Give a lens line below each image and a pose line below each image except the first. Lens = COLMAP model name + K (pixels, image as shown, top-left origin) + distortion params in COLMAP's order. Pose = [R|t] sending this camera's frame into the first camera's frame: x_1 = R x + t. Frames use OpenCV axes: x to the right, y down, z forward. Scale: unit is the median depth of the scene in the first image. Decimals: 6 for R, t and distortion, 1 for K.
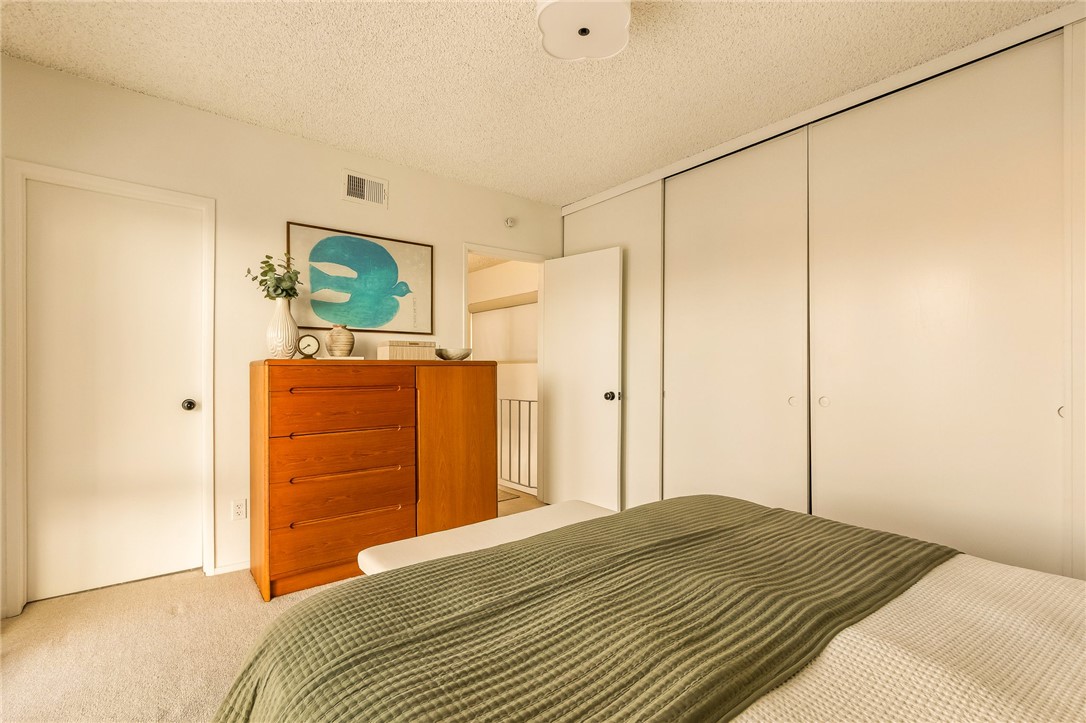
lens RADIAL K [[499.0, 0, 536.6], [0, 499.0, 366.0], [0, 0, 1]] dist [0.004522, -0.000621]
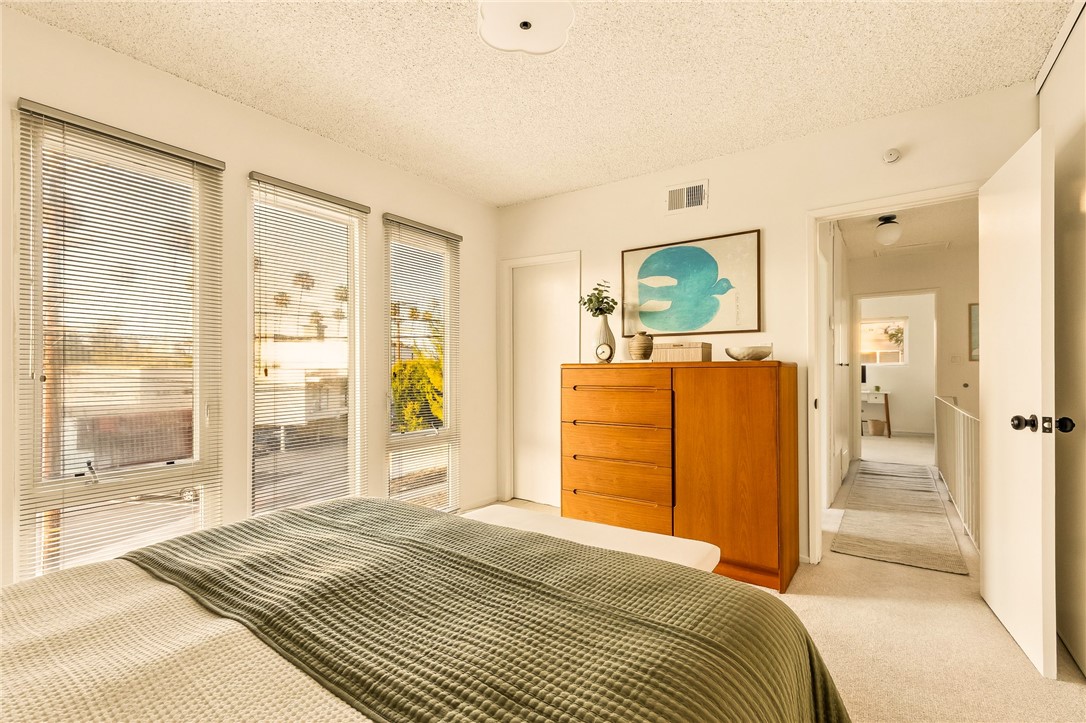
lens RADIAL K [[499.0, 0, 532.2], [0, 499.0, 364.5], [0, 0, 1]] dist [0.004522, -0.000621]
pose [[0.279677, -0.012540, -0.960012, 0.562010], [0.007093, 0.999914, -0.010995, 0.001800], [0.960068, -0.003735, 0.279742, 0.406461]]
